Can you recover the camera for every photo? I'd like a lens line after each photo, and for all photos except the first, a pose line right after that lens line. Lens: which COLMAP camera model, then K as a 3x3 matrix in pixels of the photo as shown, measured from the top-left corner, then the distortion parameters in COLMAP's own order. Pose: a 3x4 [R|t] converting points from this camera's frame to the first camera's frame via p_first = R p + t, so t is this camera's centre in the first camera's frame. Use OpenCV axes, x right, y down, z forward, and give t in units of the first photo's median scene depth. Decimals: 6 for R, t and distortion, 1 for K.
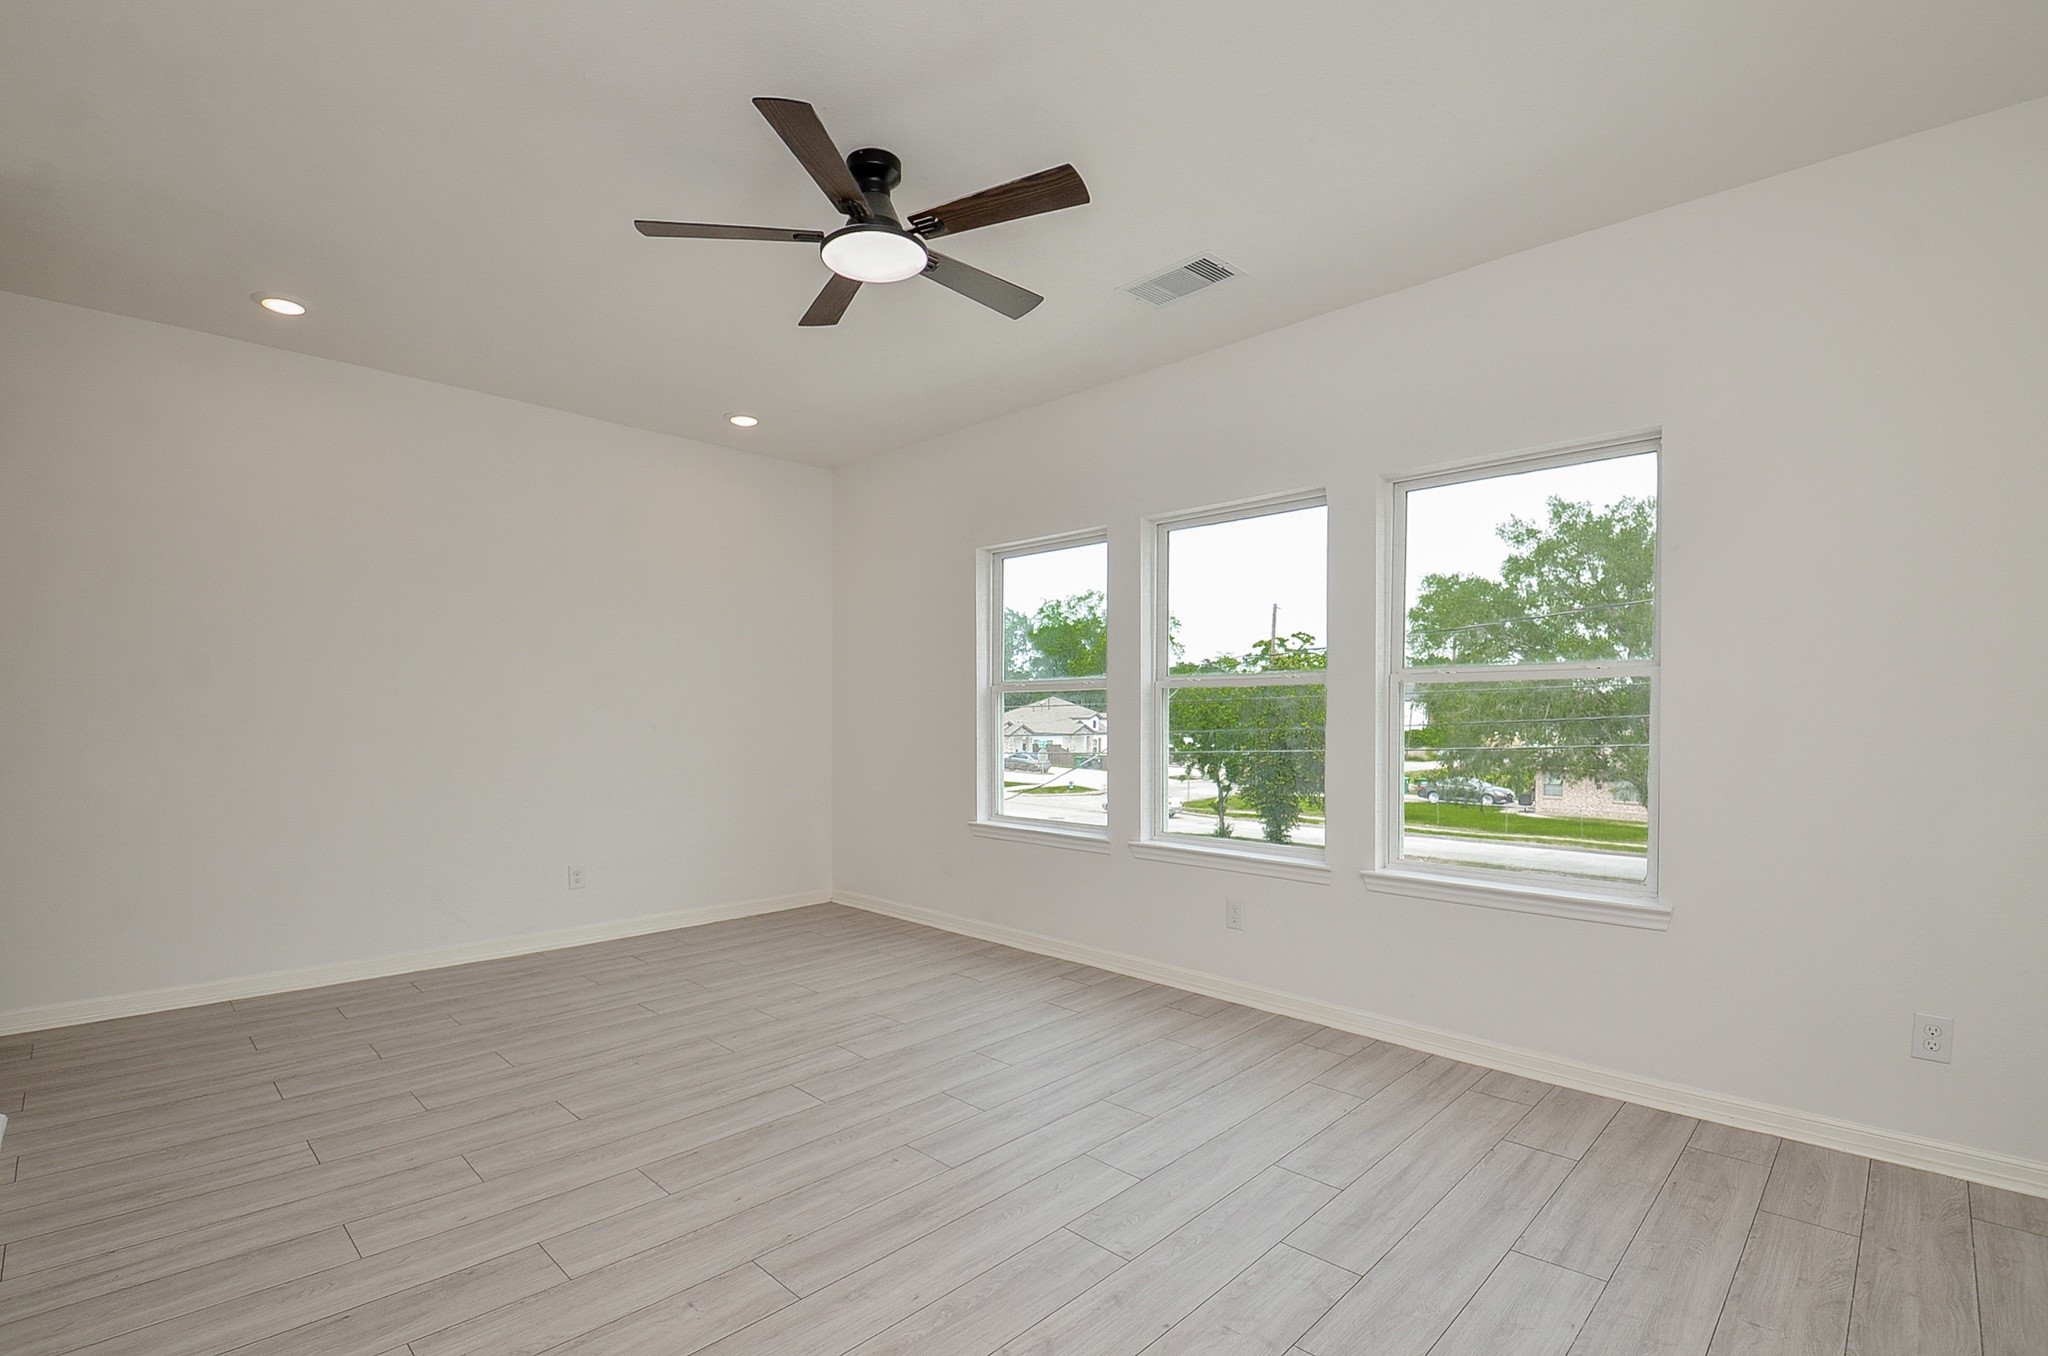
lens RADIAL K [[923.6, 0, 1007.1], [0, 923.6, 679.4], [0, 0, 1]] dist [0.023762, -0.034838]
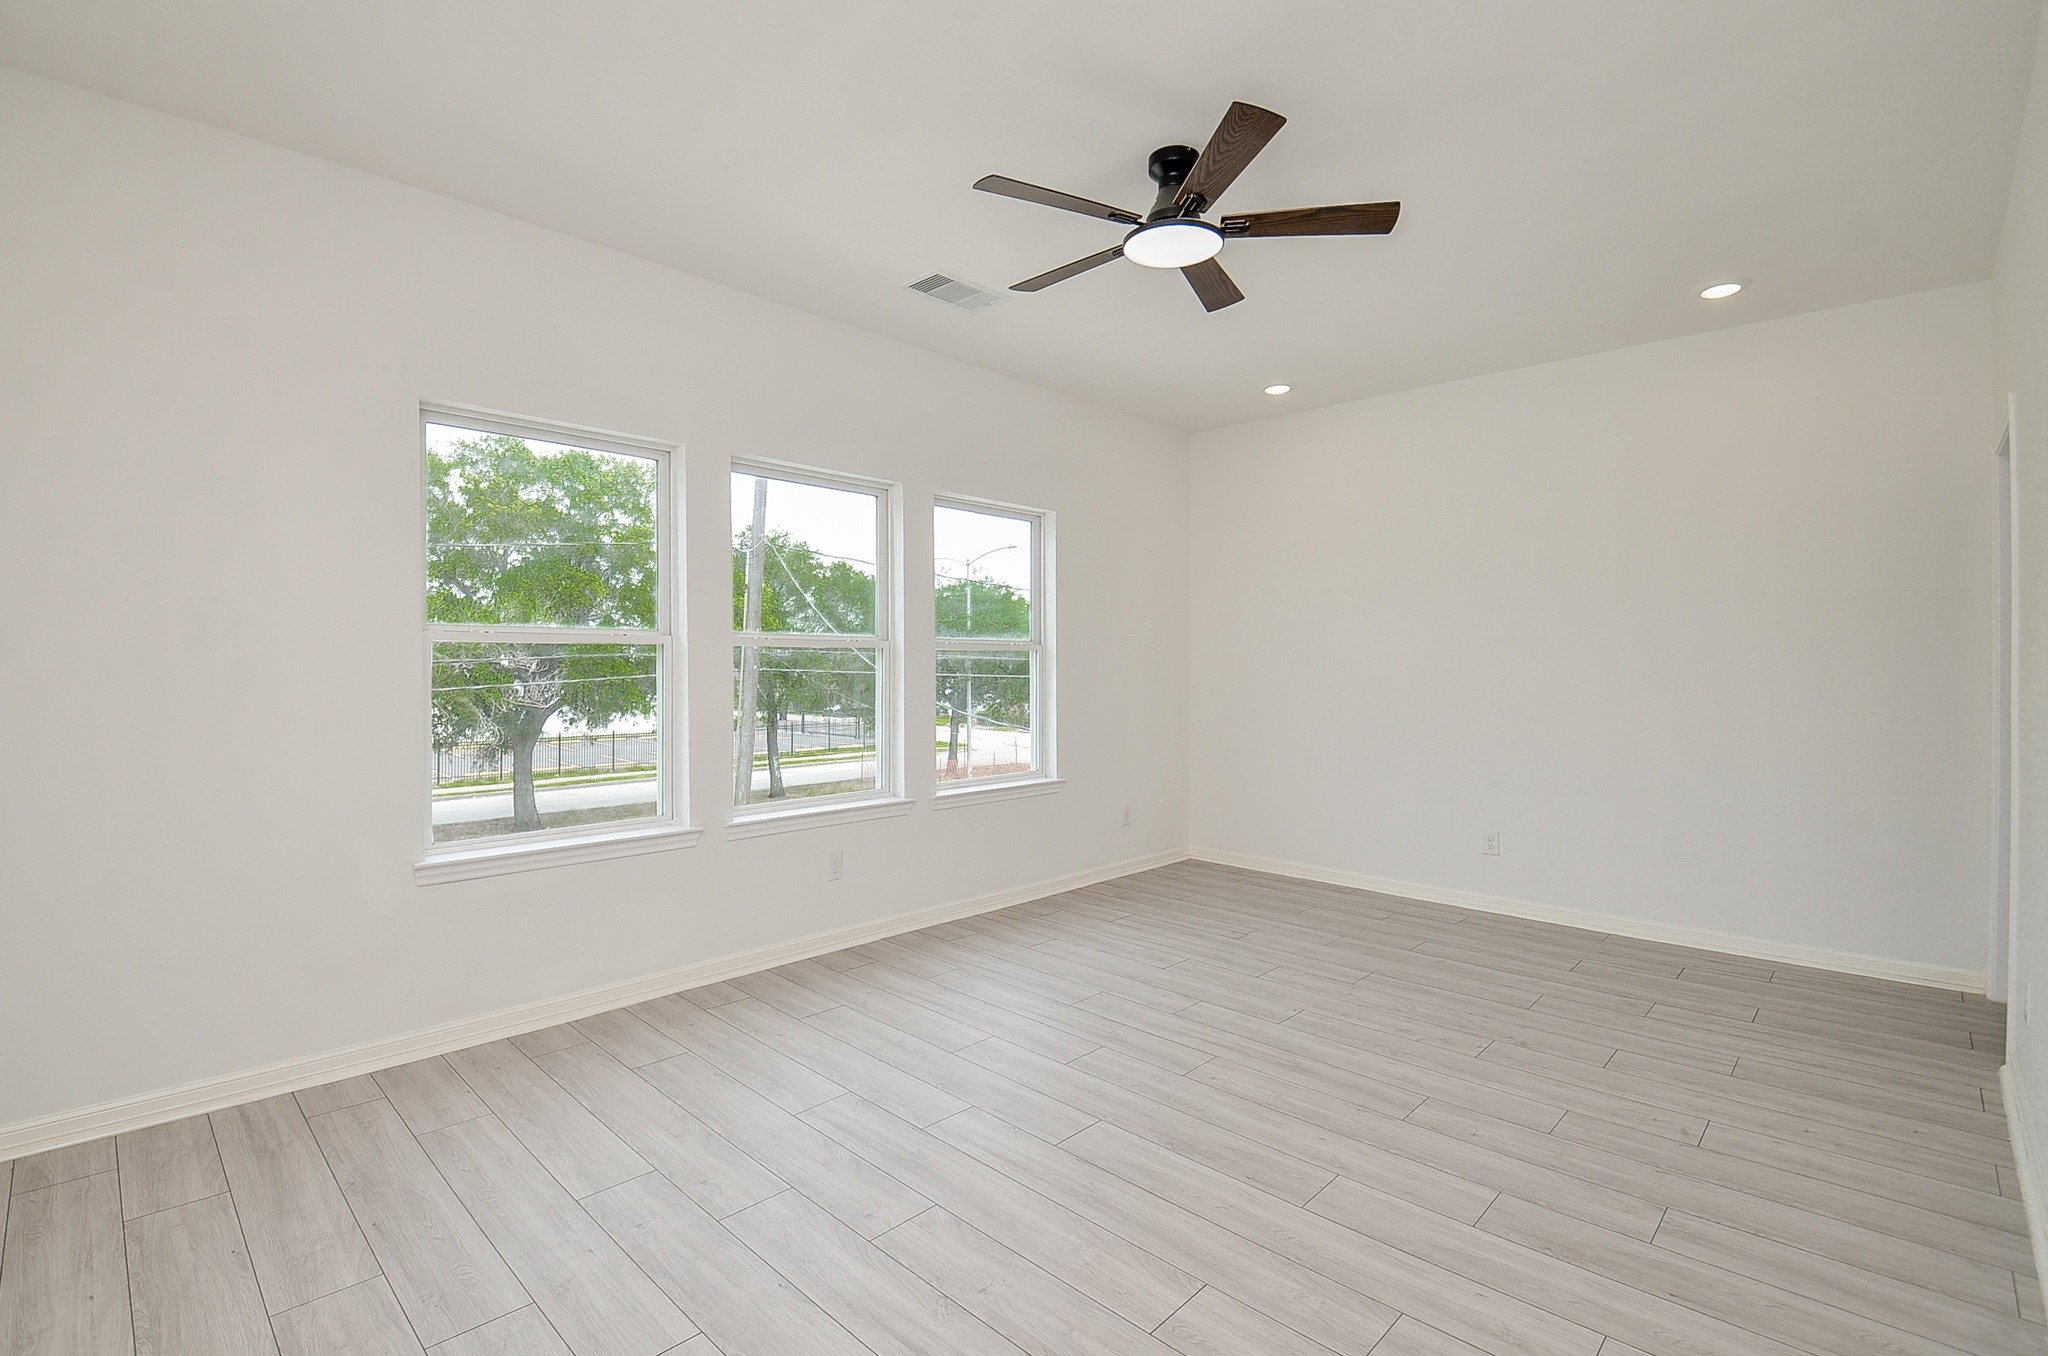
lens RADIAL K [[923.6, 0, 1007.1], [0, 923.6, 679.4], [0, 0, 1]] dist [0.023762, -0.034838]
pose [[-0.000836, -0.018646, 0.999826, -1.086295], [-0.041005, 0.998986, 0.018596, 0.018620], [-0.999159, -0.040983, -0.001600, 1.113512]]
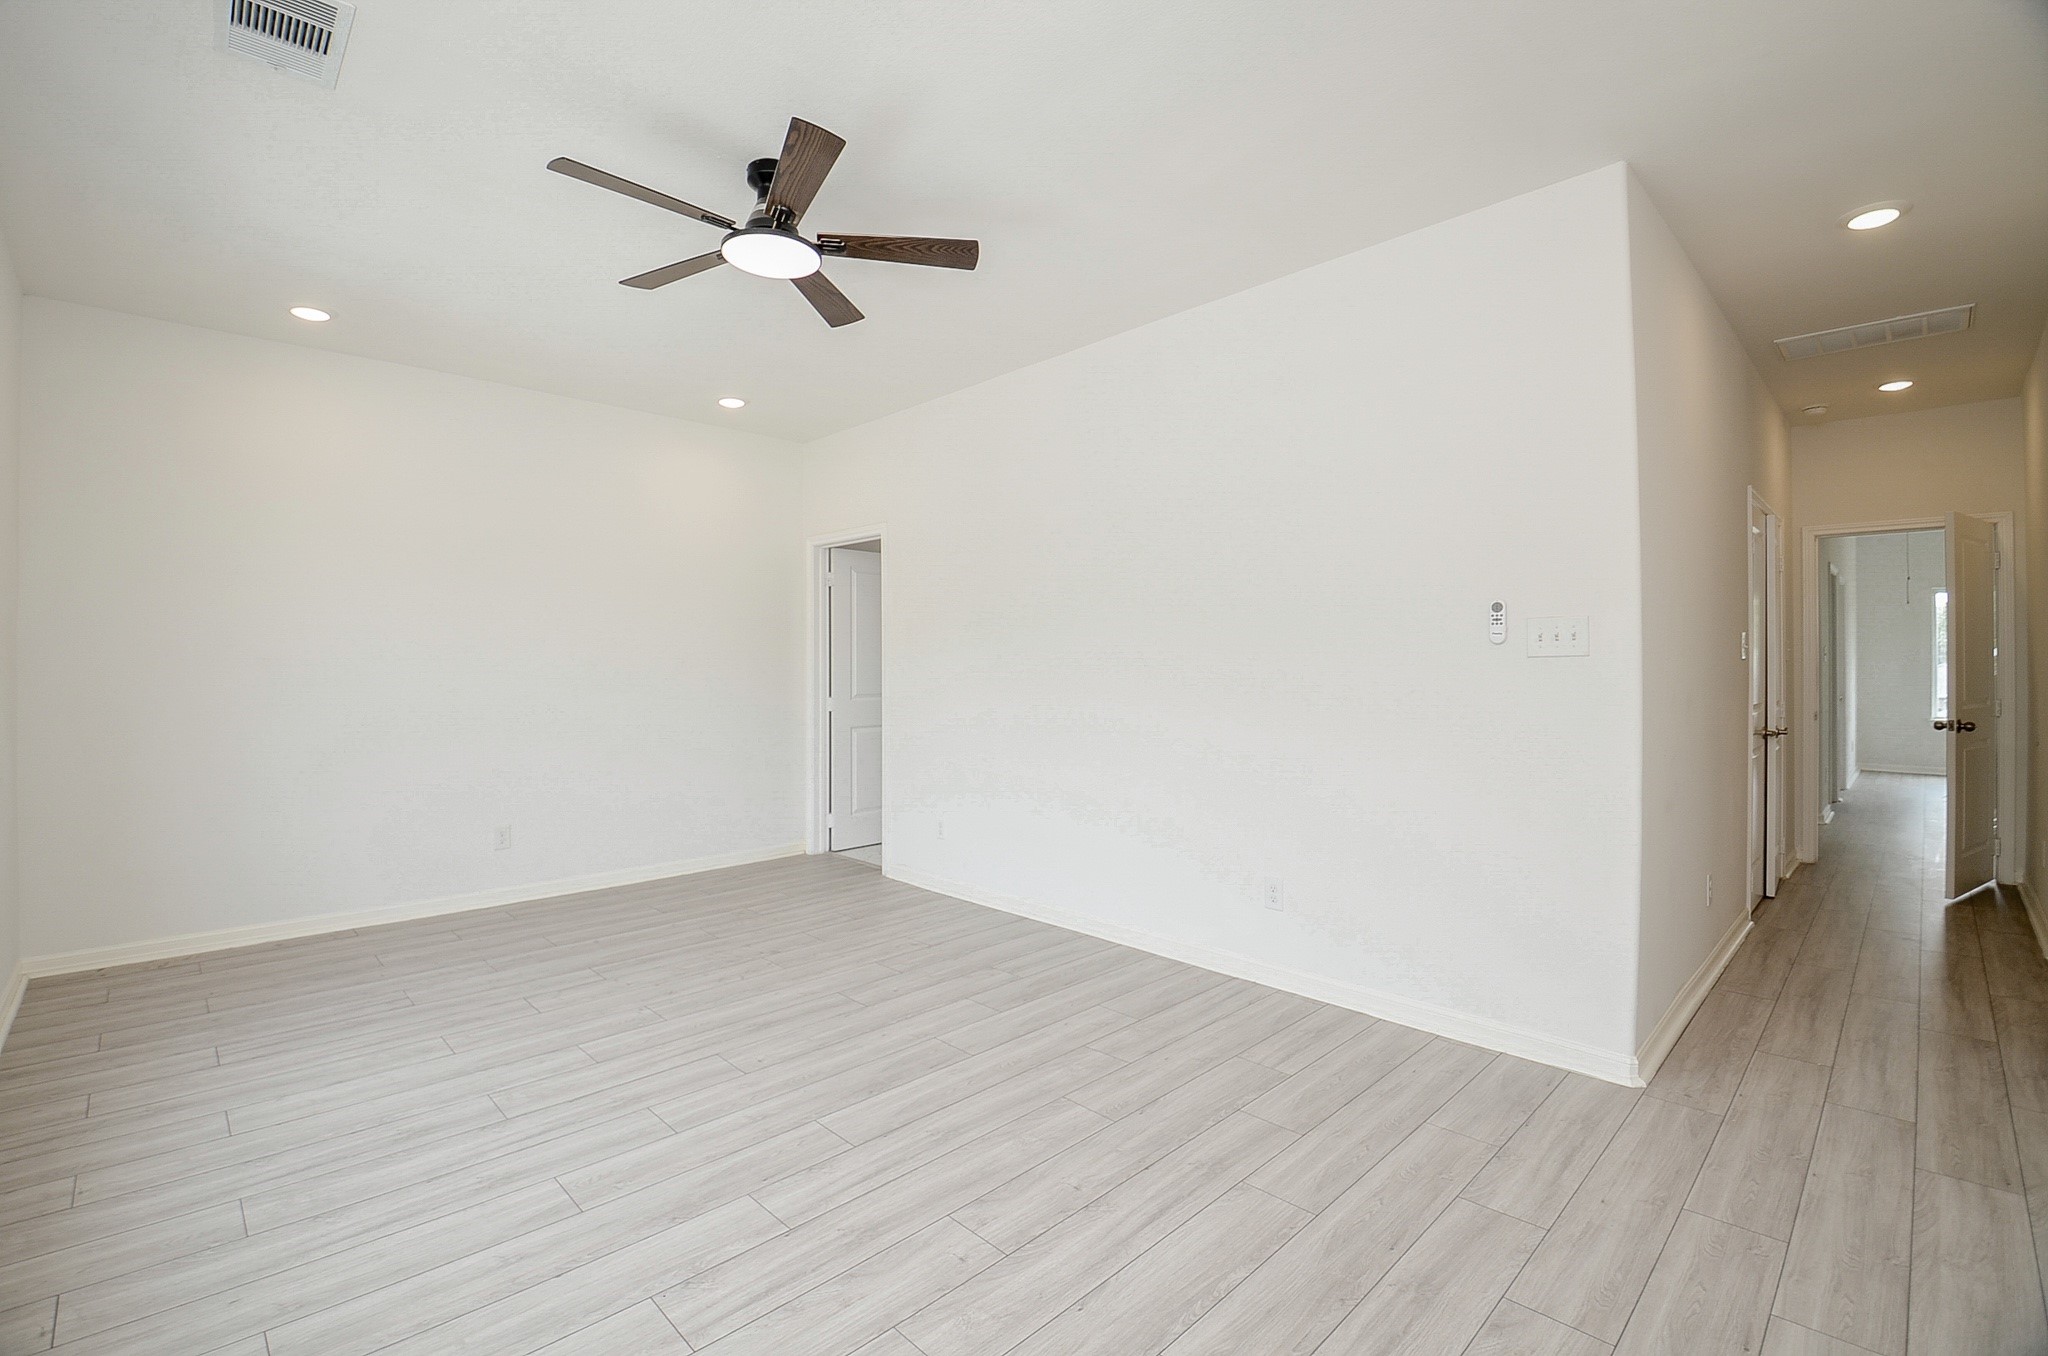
lens RADIAL K [[904.5, 0, 994.8], [0, 904.5, 666.5], [0, 0, 1]] dist [0.002021, -0.017548]
pose [[-0.999416, 0.000646, 0.034169, -0.401375], [-0.000587, 0.999350, -0.036042, 0.049516], [-0.034170, -0.036041, -0.998766, 1.888783]]
